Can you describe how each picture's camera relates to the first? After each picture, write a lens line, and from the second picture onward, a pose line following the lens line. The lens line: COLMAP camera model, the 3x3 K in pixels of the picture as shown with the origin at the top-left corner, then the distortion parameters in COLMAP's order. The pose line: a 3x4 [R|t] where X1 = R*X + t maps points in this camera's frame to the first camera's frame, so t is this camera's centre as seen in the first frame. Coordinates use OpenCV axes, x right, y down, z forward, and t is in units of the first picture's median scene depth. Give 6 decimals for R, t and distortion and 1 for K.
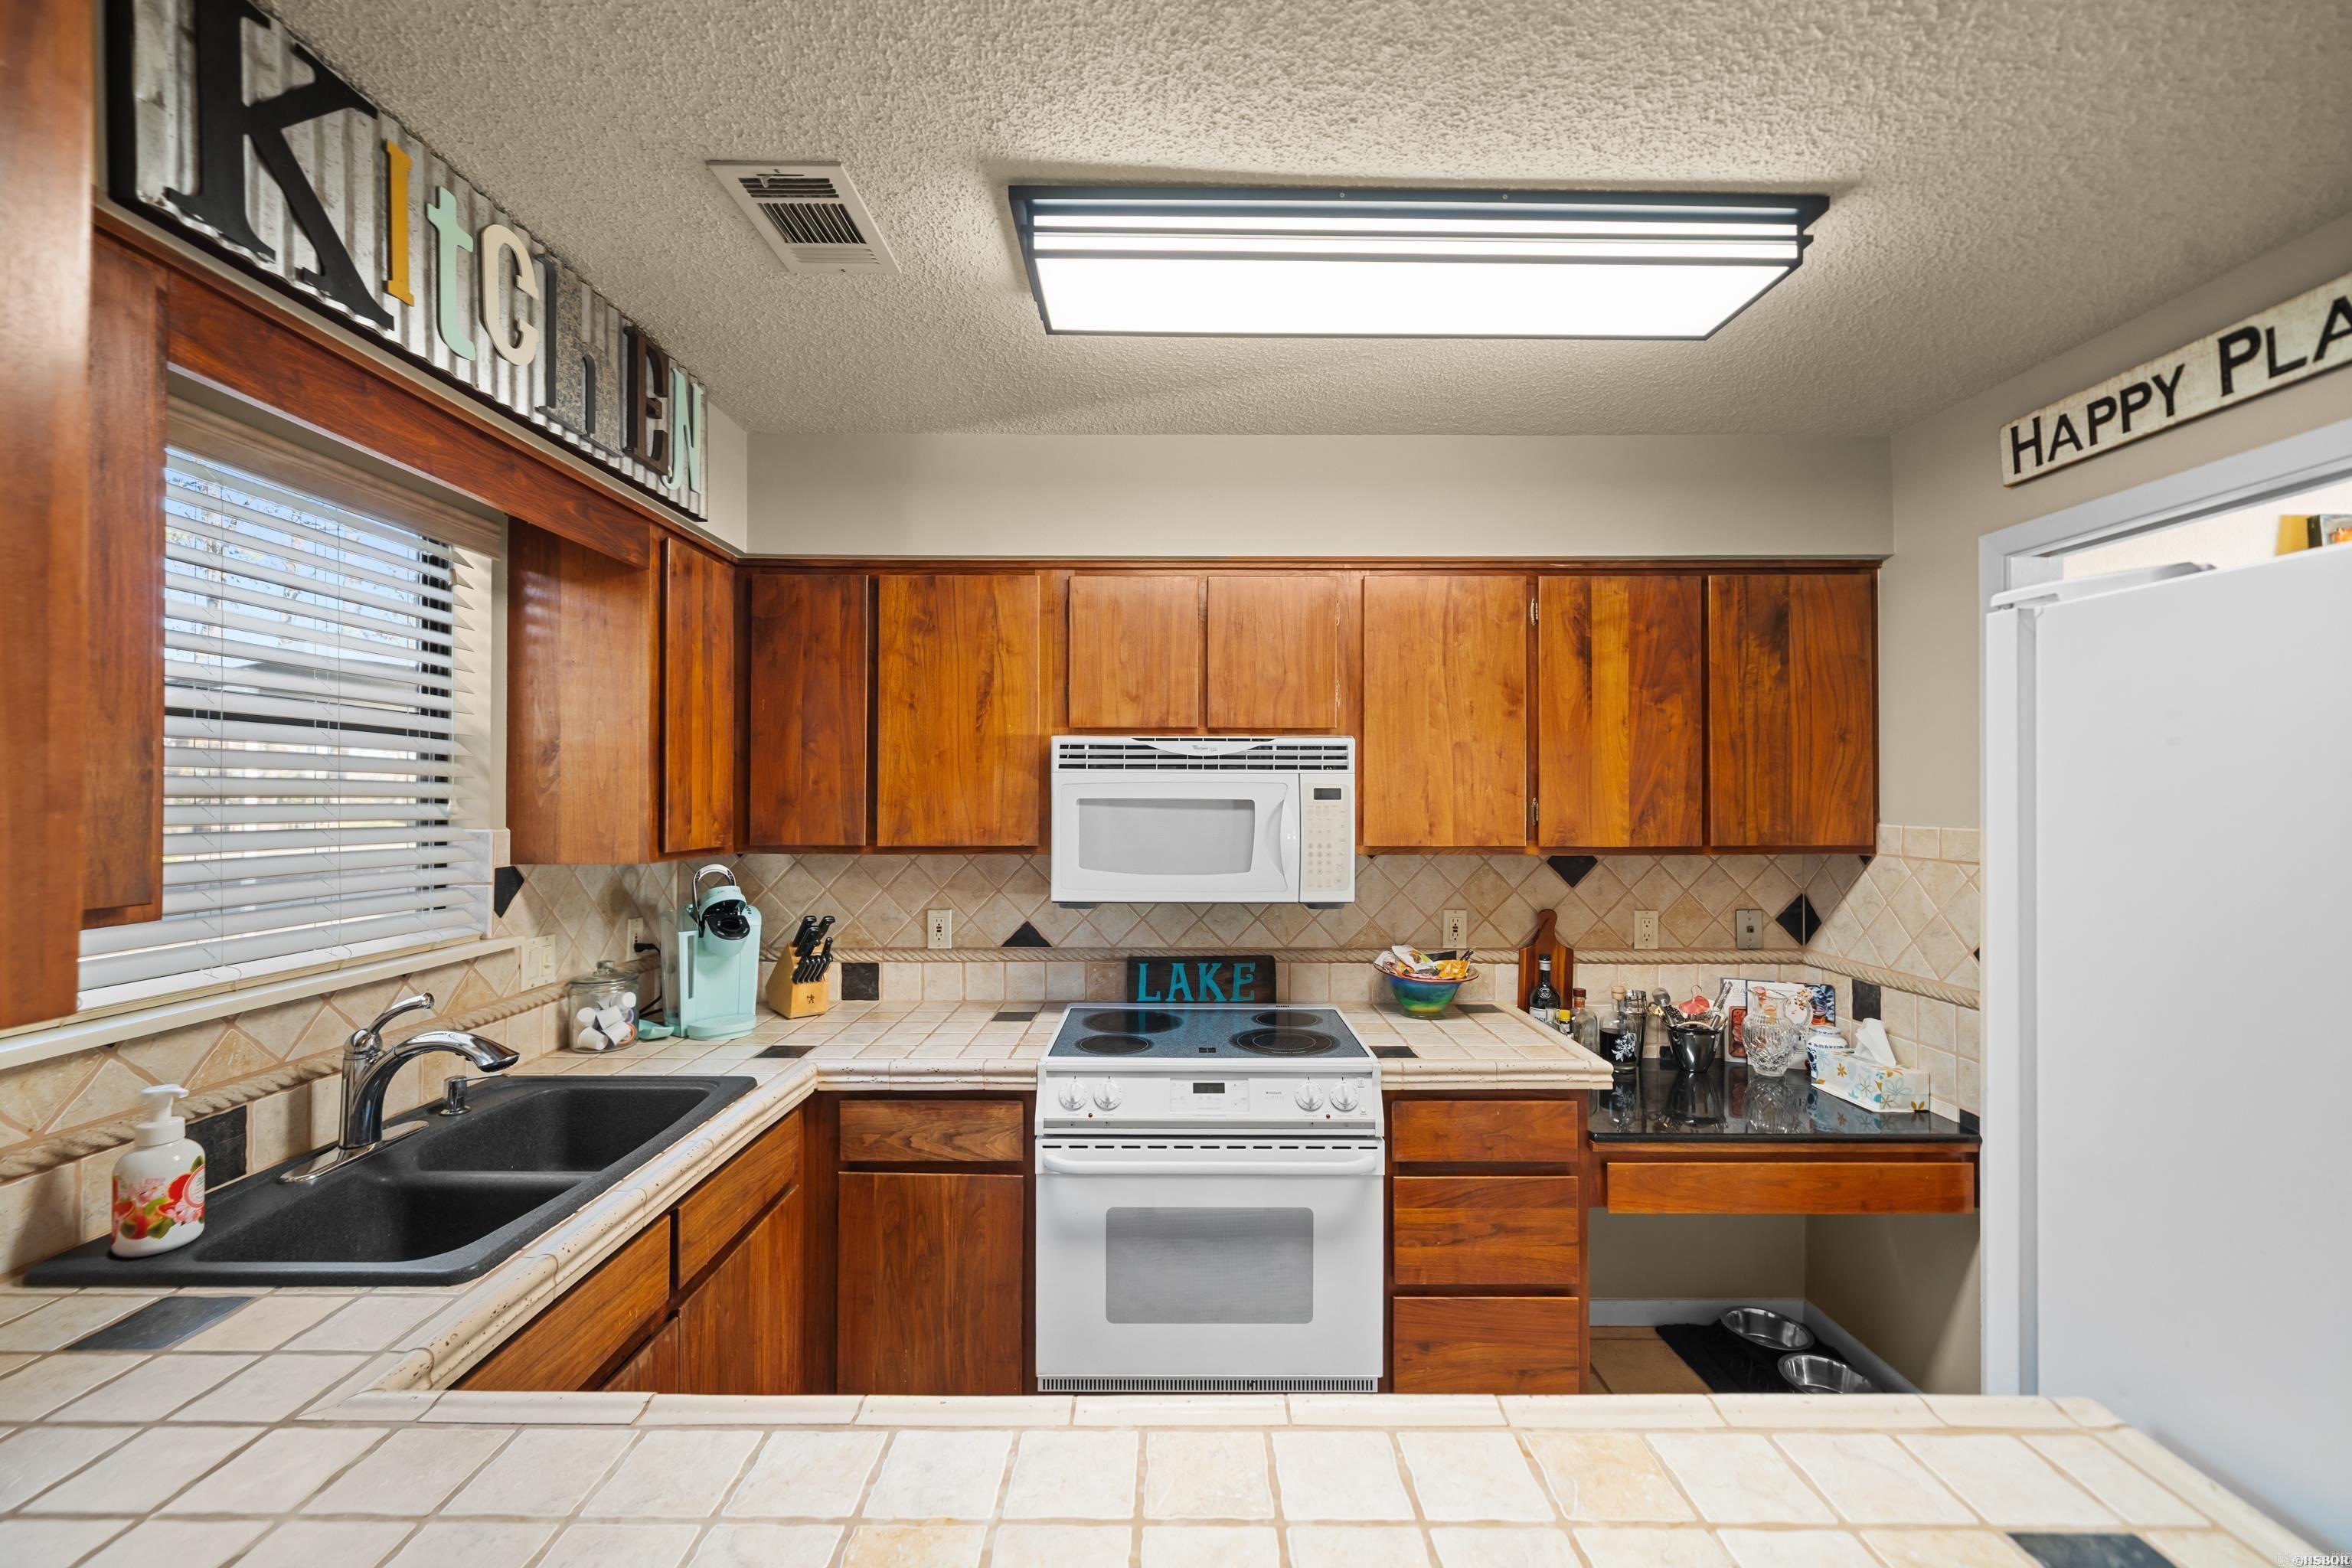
lens RADIAL K [[970.4, 0, 1176.0], [0, 970.4, 784.0], [0, 0, 1]] dist [0.000021, -0.000095]
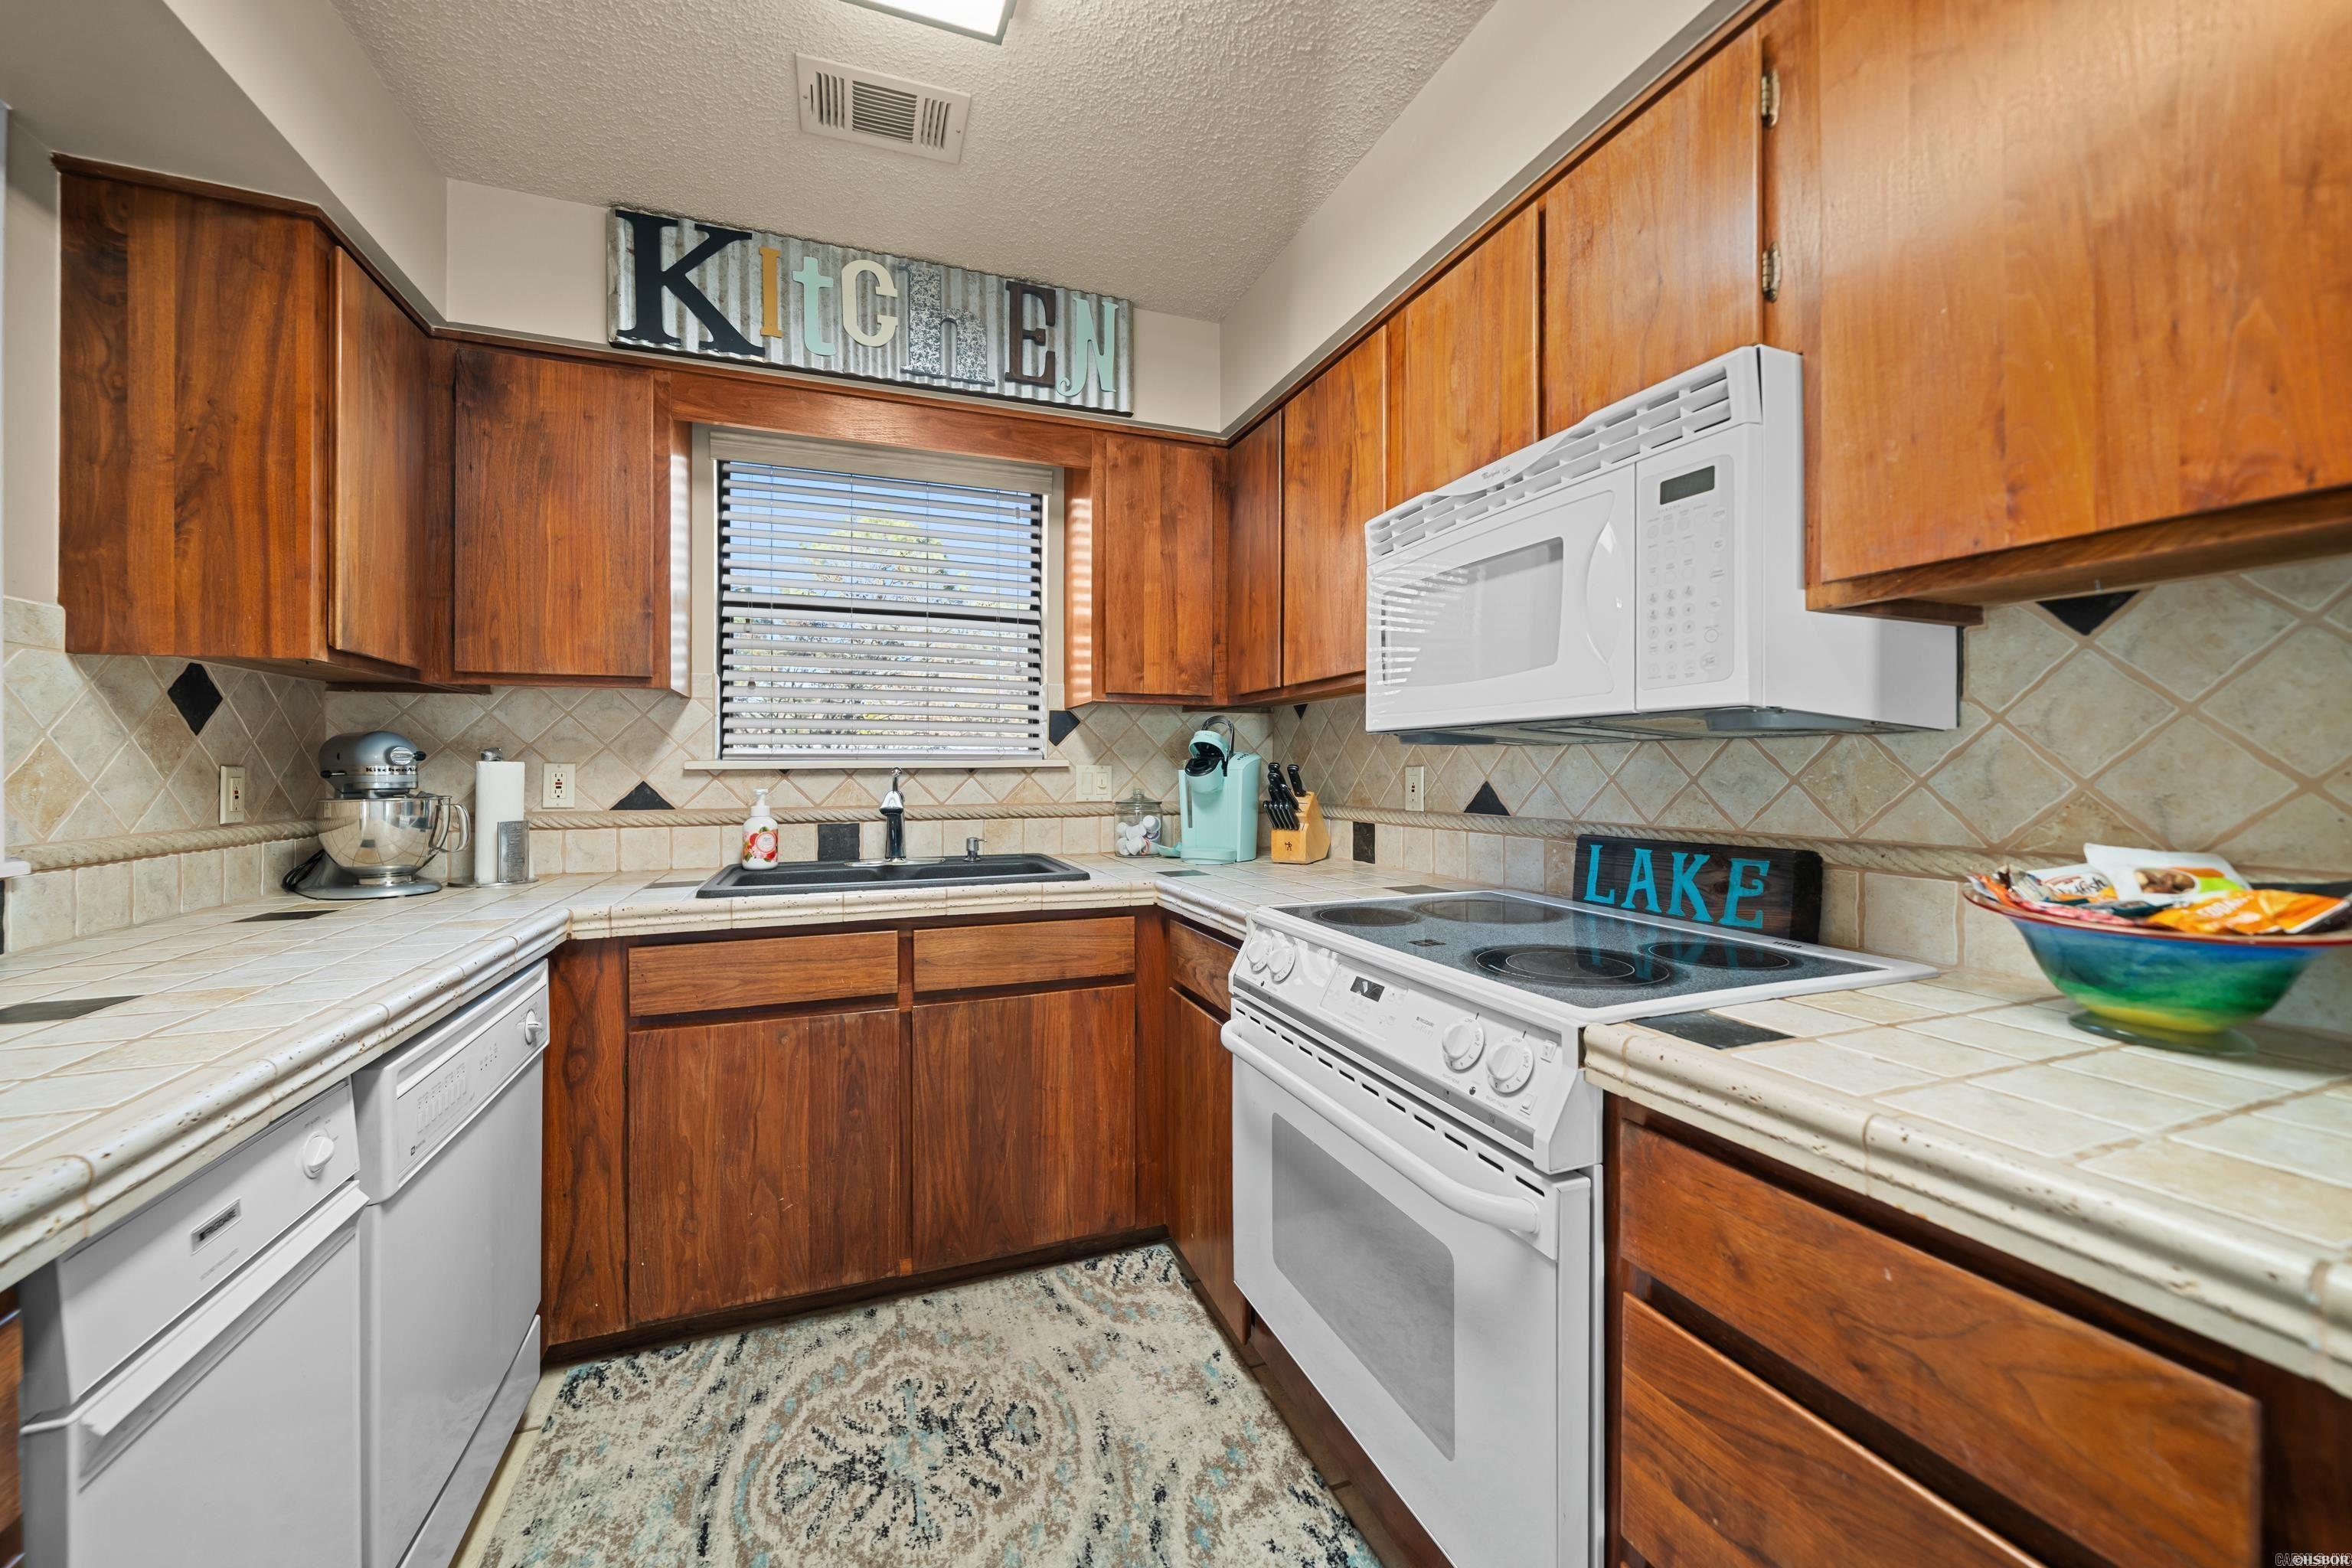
lens RADIAL K [[866.2, 0, 1181.7], [0, 866.2, 765.5], [0, 0, 1]] dist [-0.002618, -0.000224]
pose [[0.354613, -0.010453, -0.934955, 0.456506], [0.015527, 0.999865, -0.005290, 0.144616], [0.934884, -0.012641, 0.354728, 0.592434]]
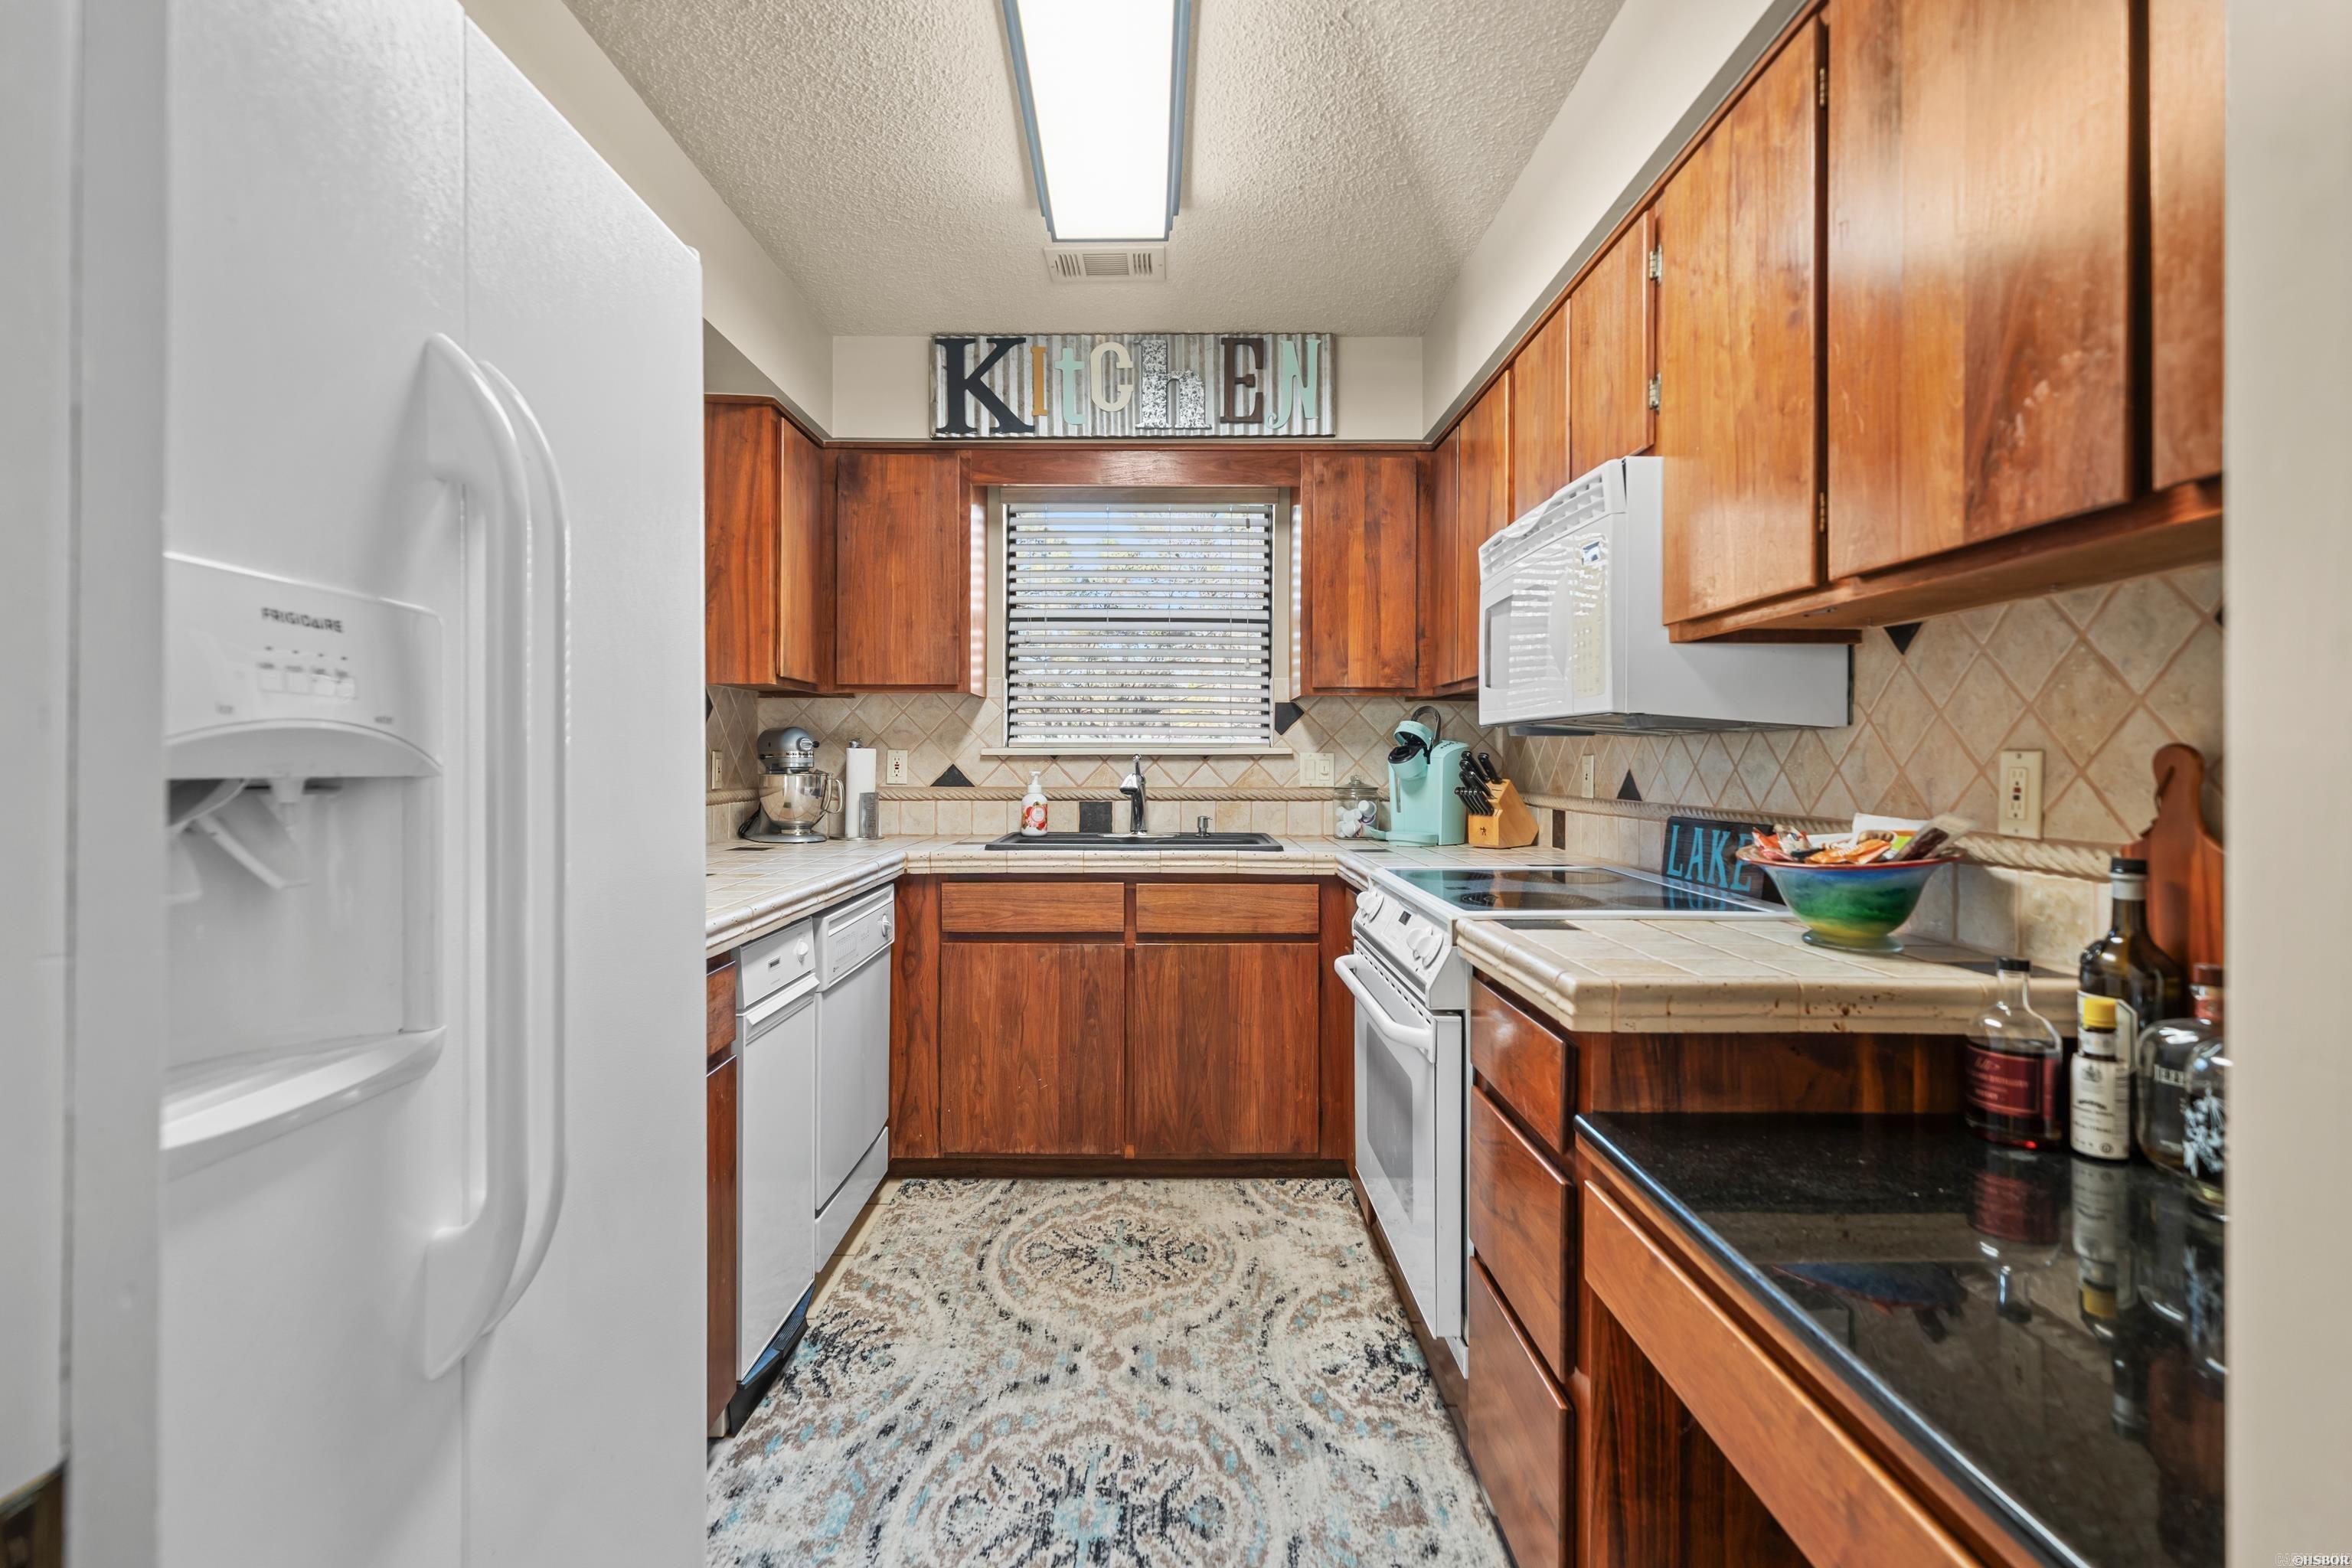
lens RADIAL K [[1155.5, 0, 1168.9], [0, 1155.5, 755.8], [0, 0, 1]] dist [0.000215, -0.000072]
pose [[-0.017644, -0.007502, -0.999816, 0.939733], [0.008304, 0.999936, -0.007650, 0.150708], [0.999810, -0.008437, -0.017580, 0.700699]]
